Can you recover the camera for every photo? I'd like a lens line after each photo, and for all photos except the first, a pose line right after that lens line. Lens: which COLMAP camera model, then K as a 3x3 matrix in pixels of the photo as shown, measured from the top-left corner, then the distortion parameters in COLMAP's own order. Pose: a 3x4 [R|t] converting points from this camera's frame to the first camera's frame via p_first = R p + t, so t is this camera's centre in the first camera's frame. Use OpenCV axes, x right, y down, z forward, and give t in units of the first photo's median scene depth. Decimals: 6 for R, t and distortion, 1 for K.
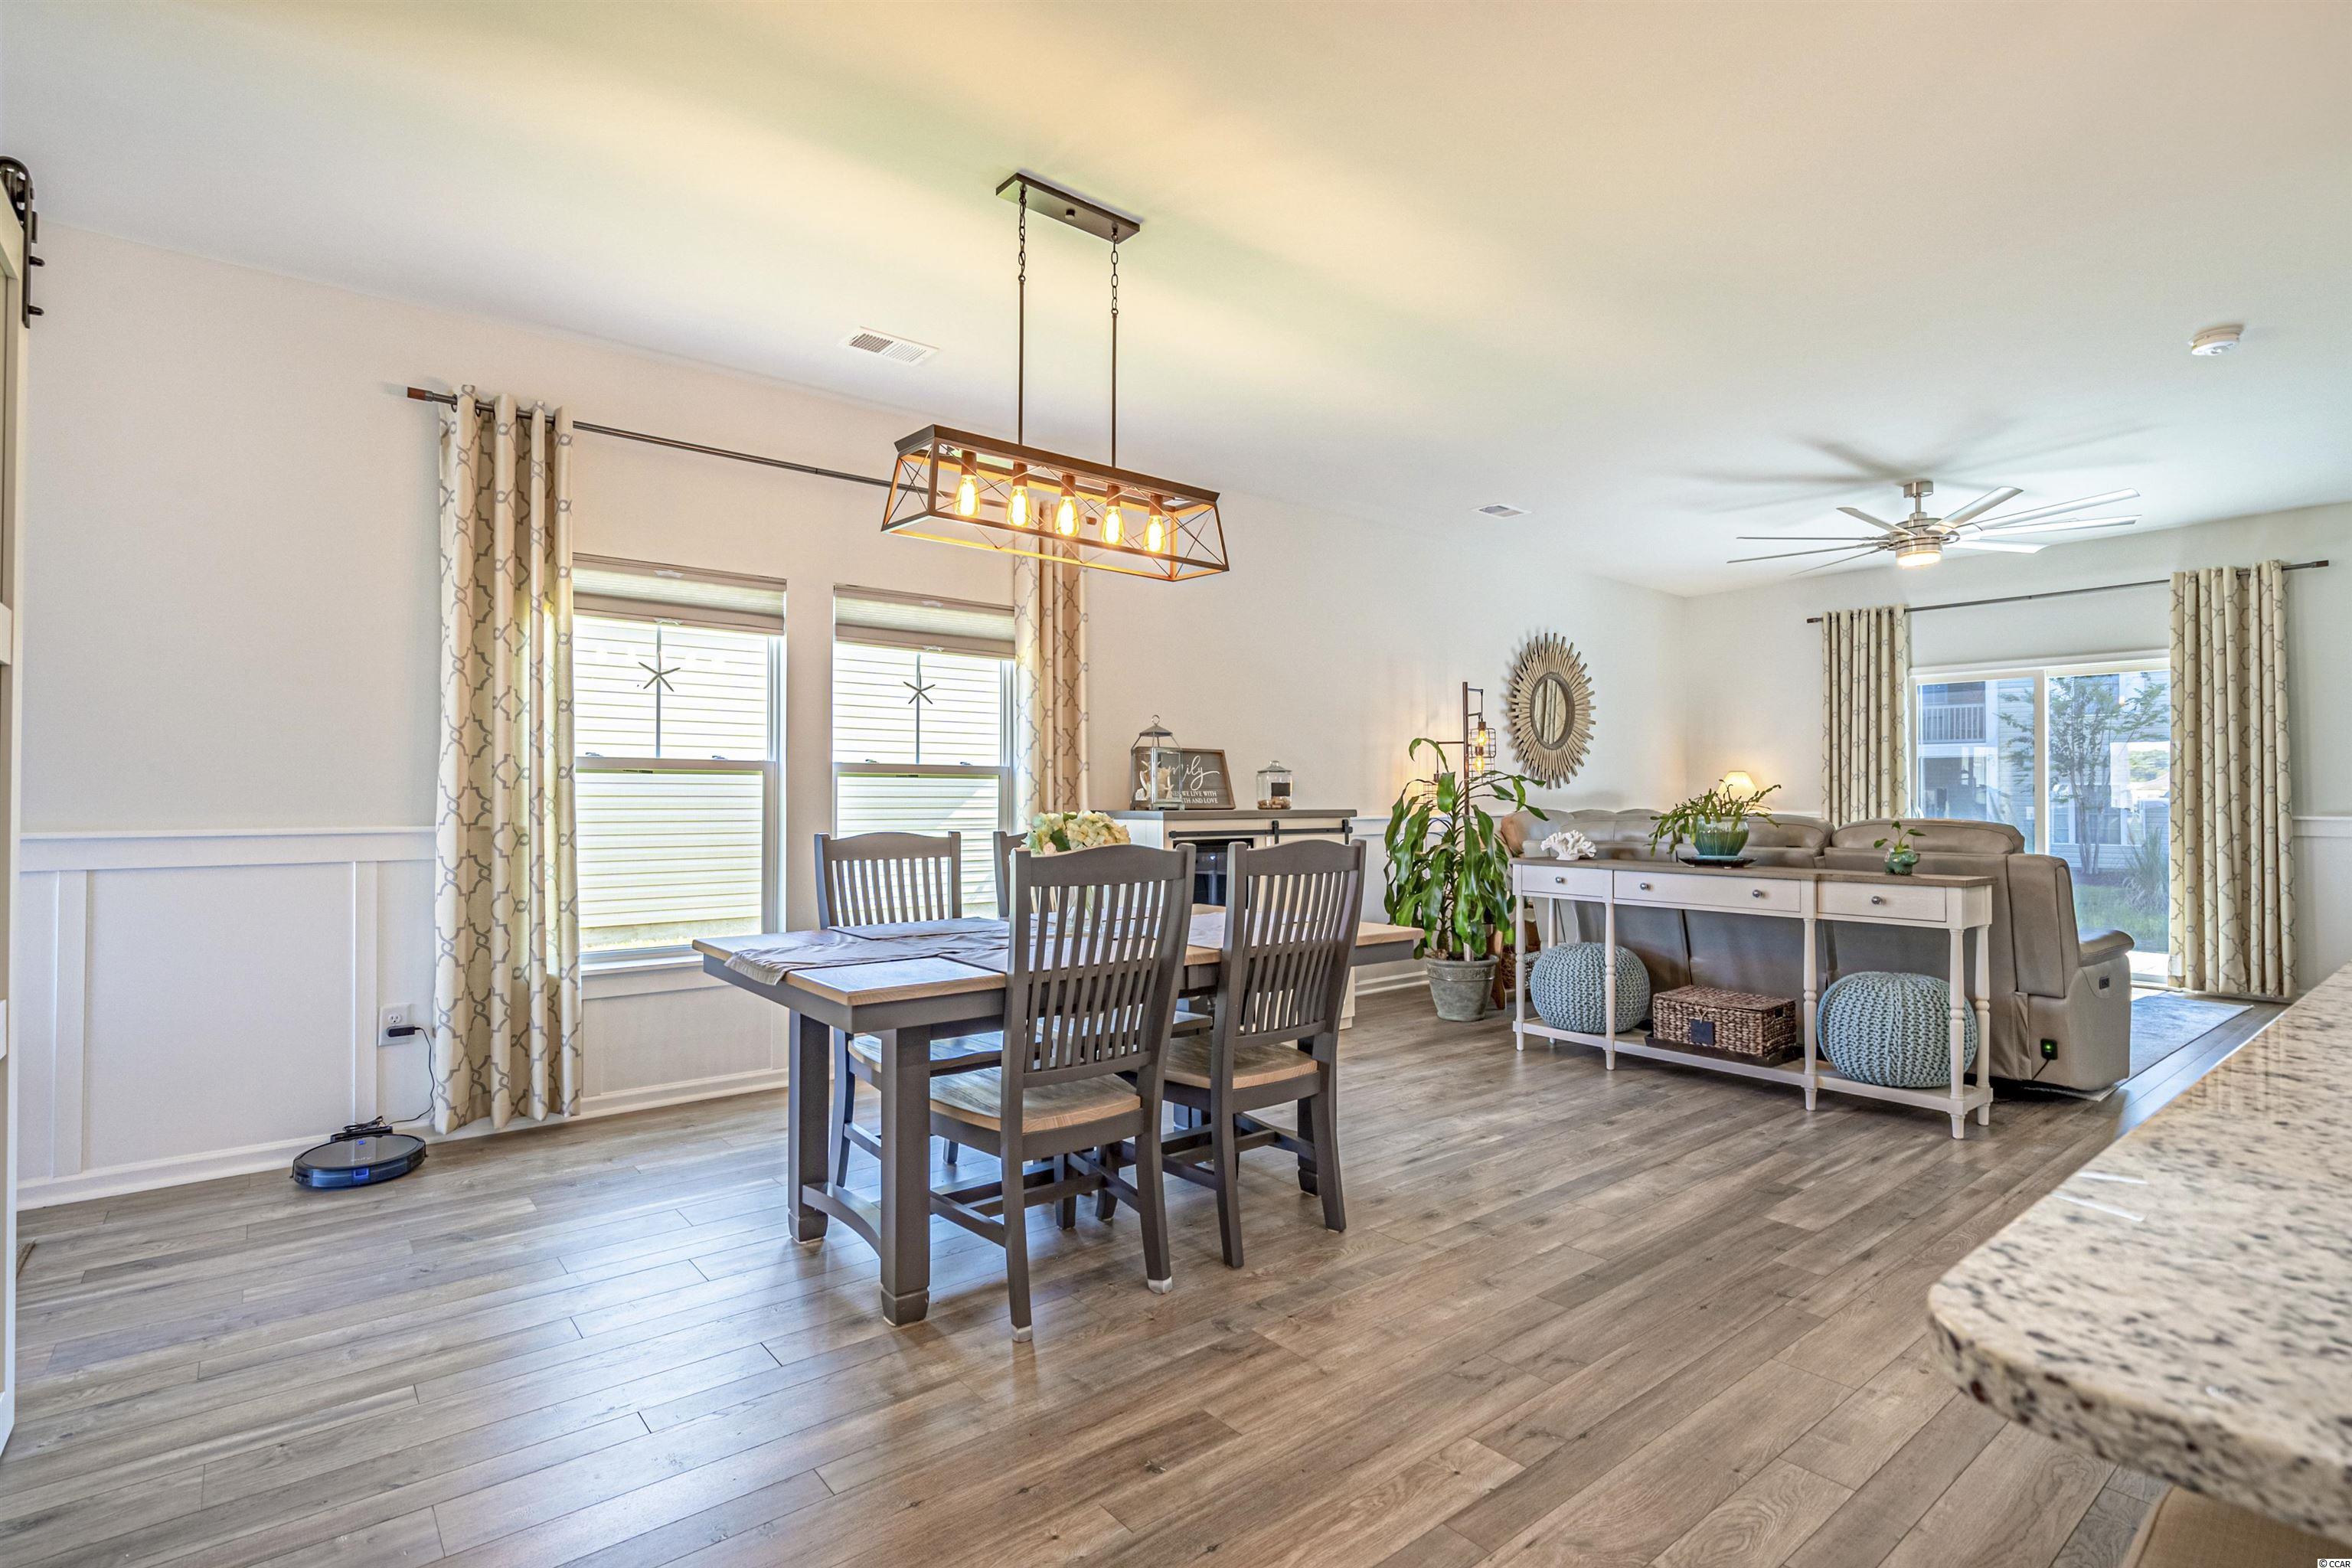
lens RADIAL K [[1128.5, 0, 1185.4], [0, 1128.5, 784.8], [0, 0, 1]] dist [-0.002036, 0.000647]
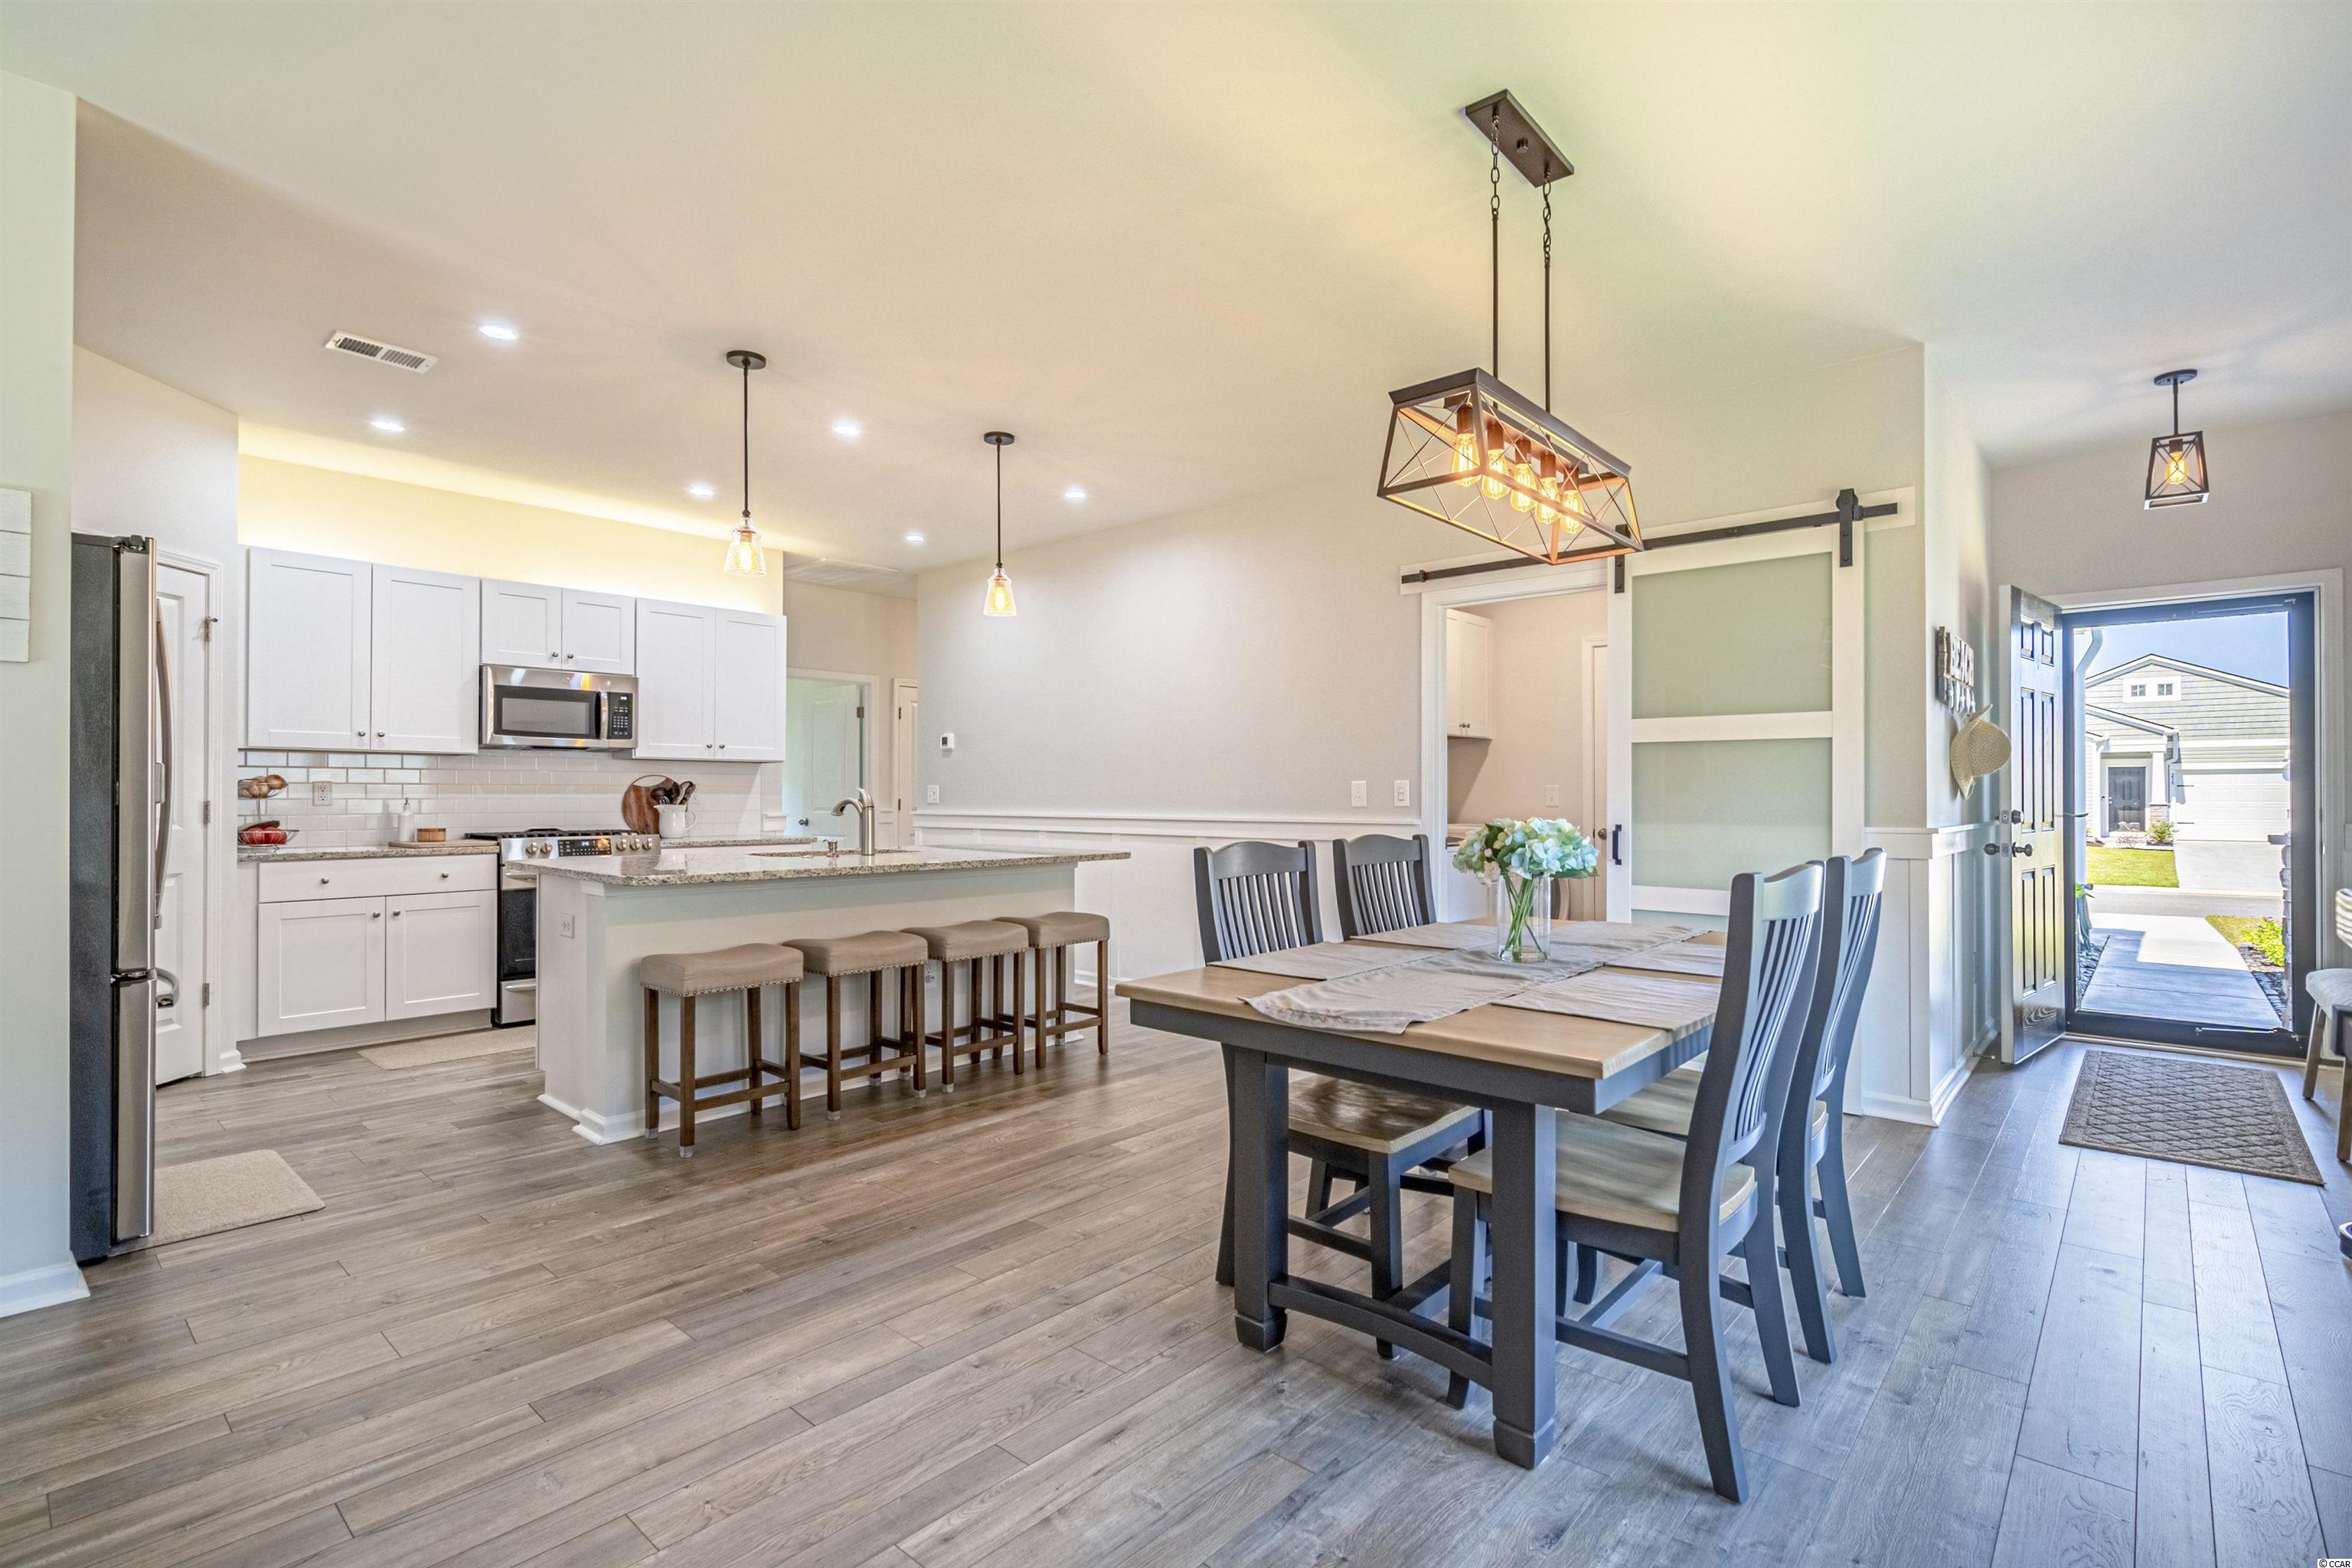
lens RADIAL K [[1097.7, 0, 1183.5], [0, 1097.7, 786.8], [0, 0, 1]] dist [-0.002961, 0.001238]
pose [[-0.987567, -0.004379, -0.157140, 0.202135], [-0.001137, 0.999785, -0.020714, 0.011926], [0.157197, -0.020277, -0.987359, 1.231298]]
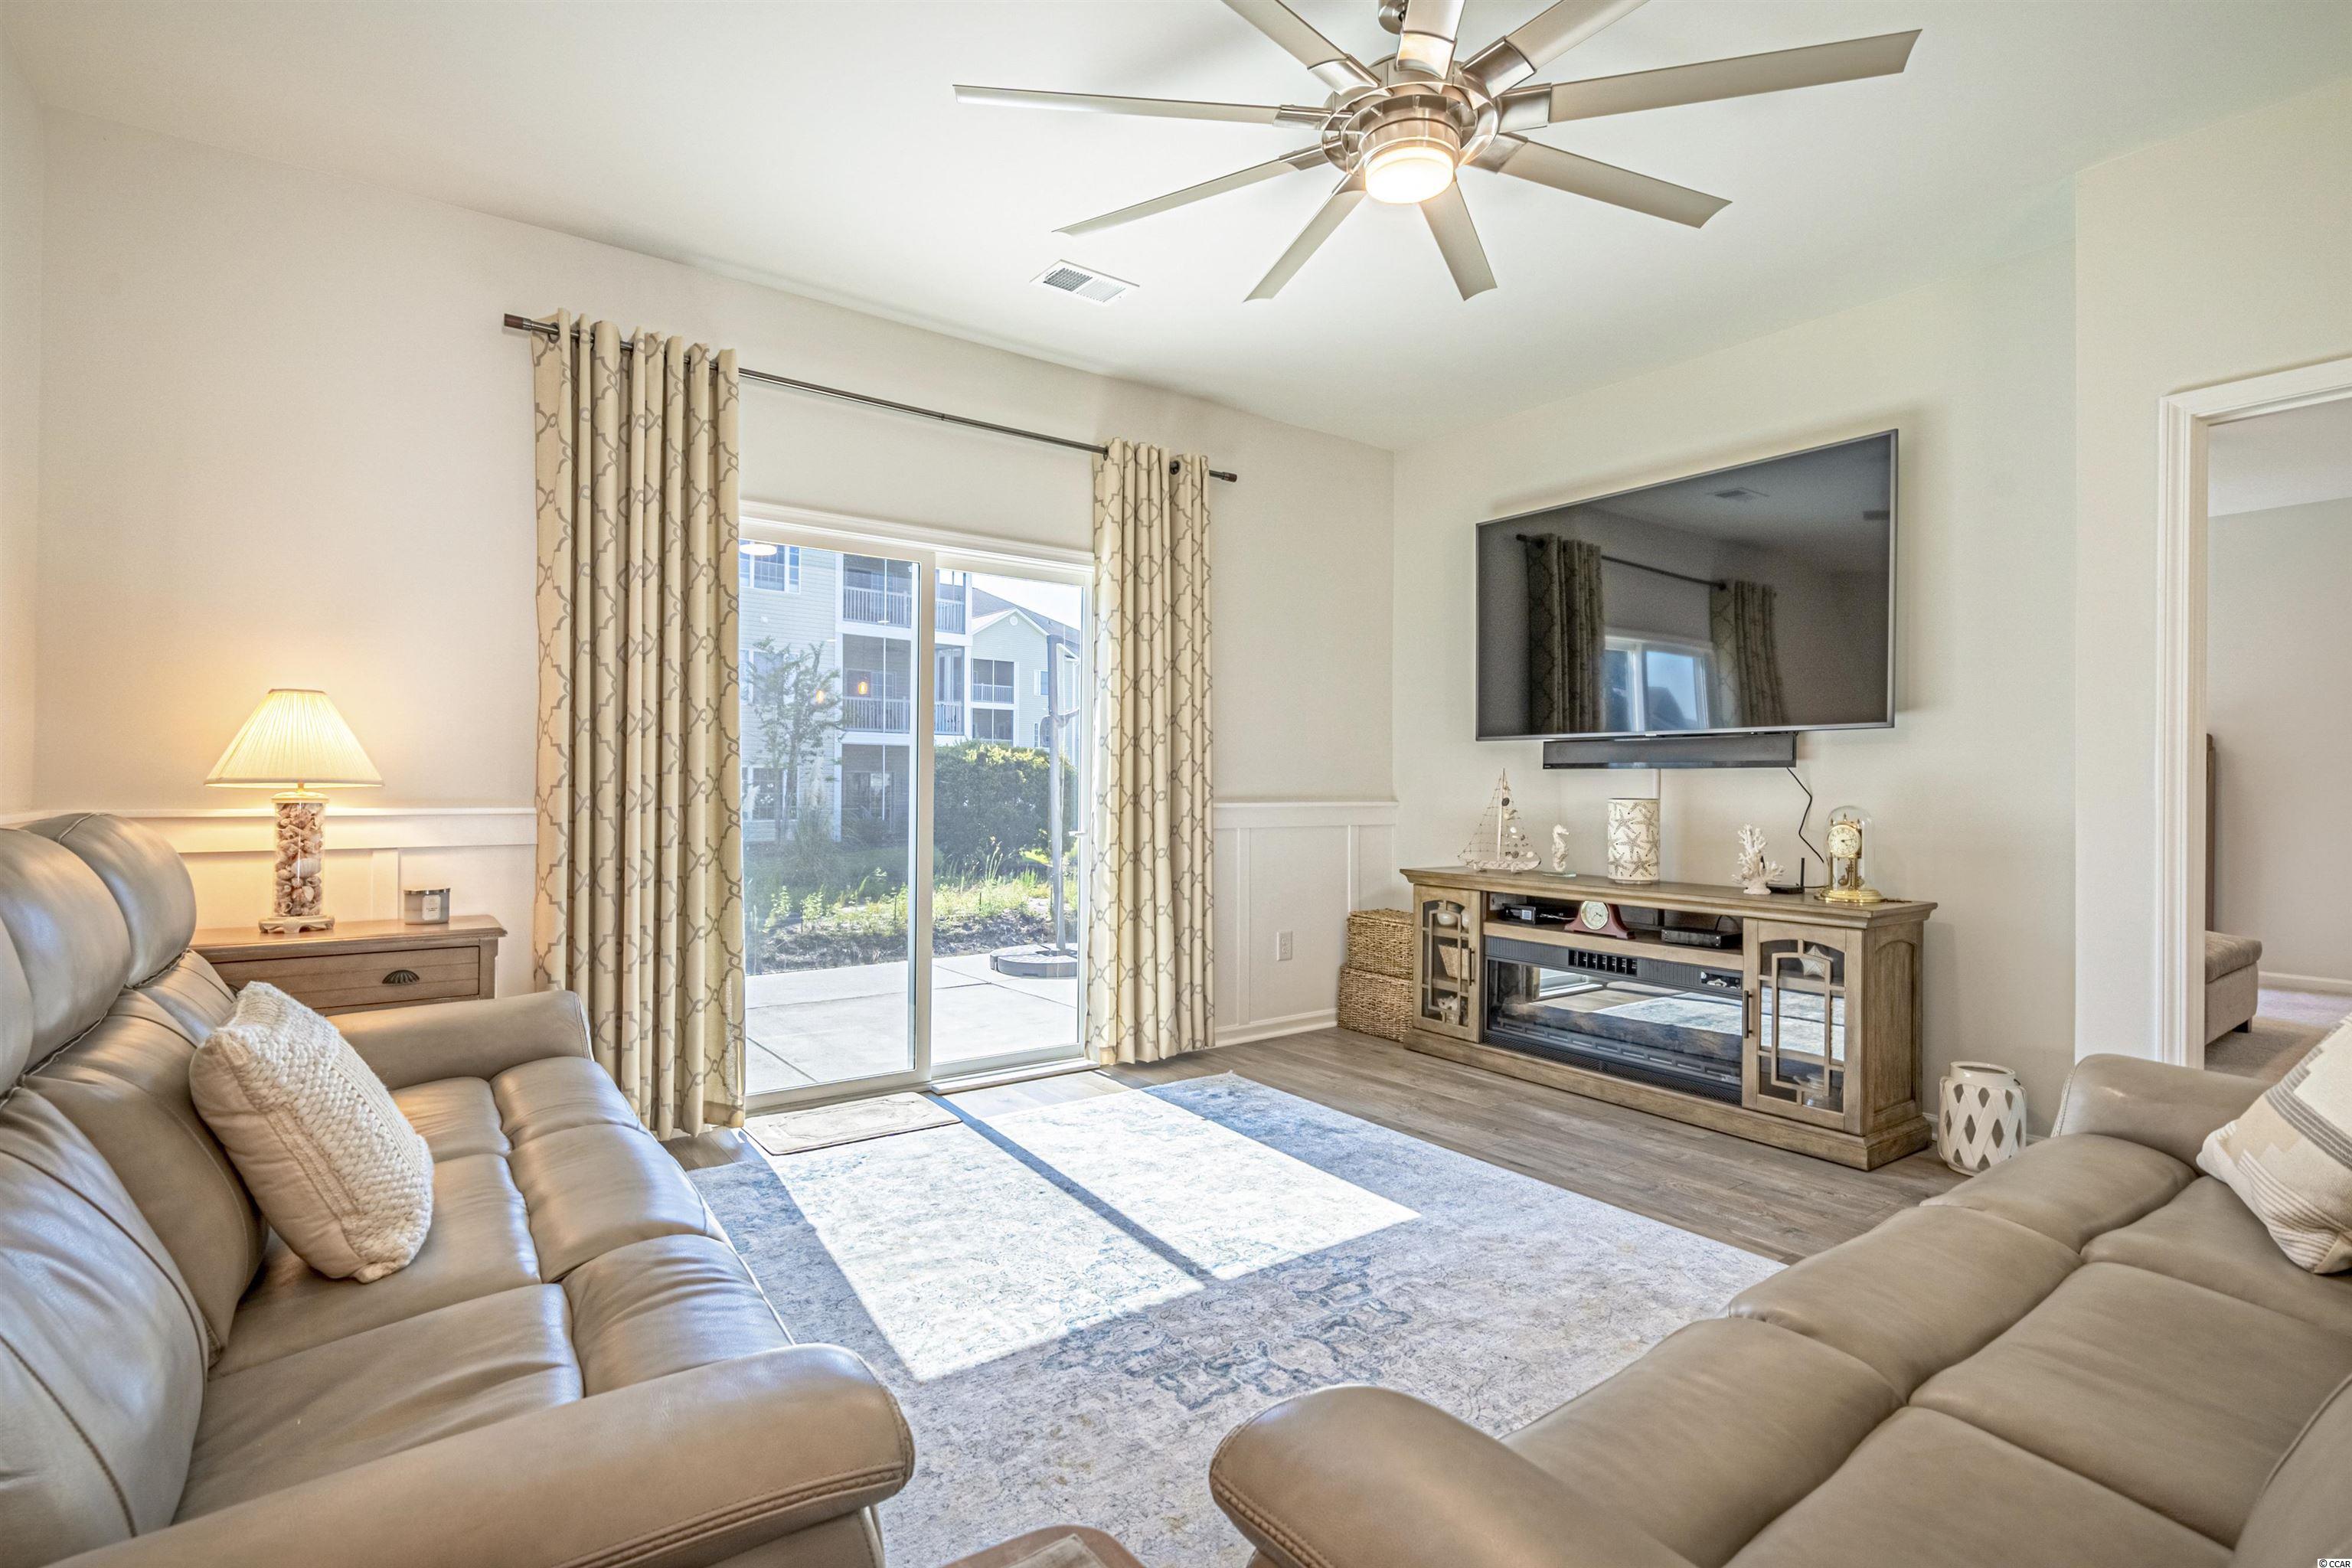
lens RADIAL K [[1120.2, 0, 1183.9], [0, 1120.2, 781.2], [0, 0, 1]] dist [-0.020024, 0.000507]
pose [[0.049522, 0.001687, 0.998772, 0.327598], [-0.018377, 0.999831, -0.000778, 0.019635], [-0.998604, -0.018316, 0.049545, 1.362957]]
